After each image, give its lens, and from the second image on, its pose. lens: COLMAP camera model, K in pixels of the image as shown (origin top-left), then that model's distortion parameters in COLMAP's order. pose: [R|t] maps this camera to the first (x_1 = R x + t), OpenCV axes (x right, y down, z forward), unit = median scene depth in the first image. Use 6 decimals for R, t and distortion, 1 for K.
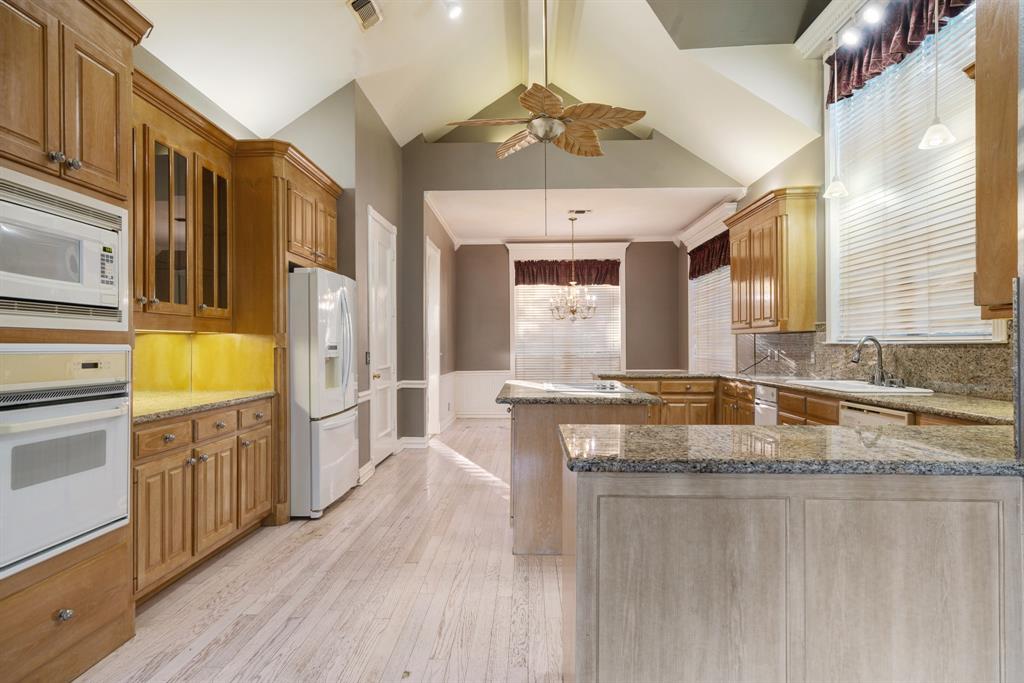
lens RADIAL K [[537.7, 0, 511.5], [0, 537.7, 345.1], [0, 0, 1]] dist [-0.003016, 0.000013]
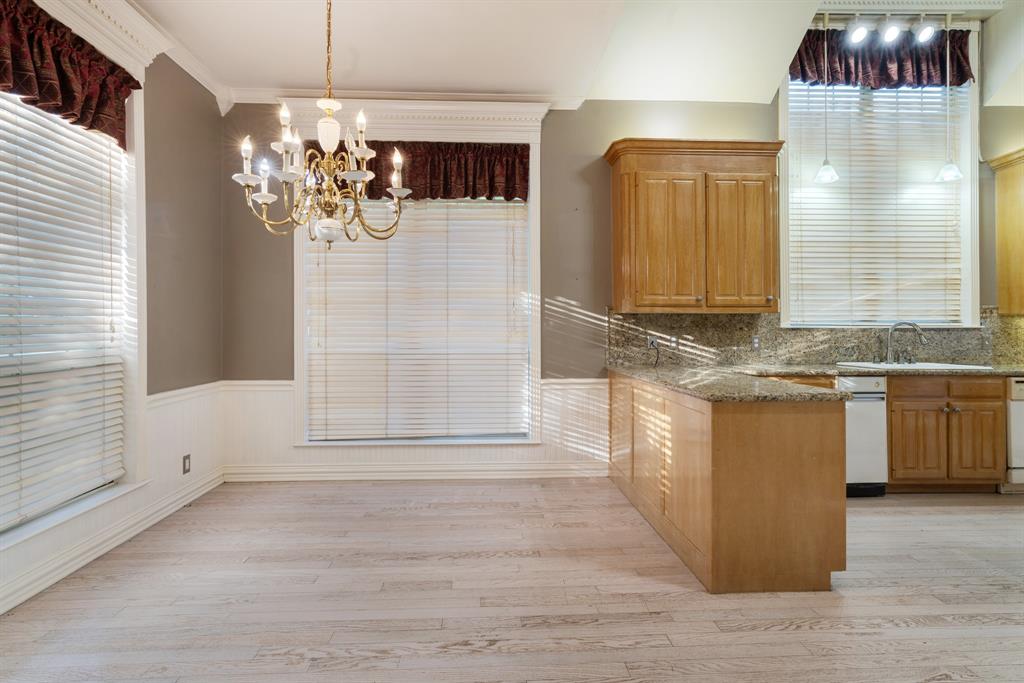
lens RADIAL K [[483.7, 0, 500.8], [0, 483.7, 339.5], [0, 0, 1]] dist [-0.002533, 0.000234]
pose [[-0.062340, -0.012689, 0.997974, -0.323271], [0.000500, 0.999919, 0.012745, 0.009327], [-0.998055, 0.001293, -0.062329, 2.034888]]
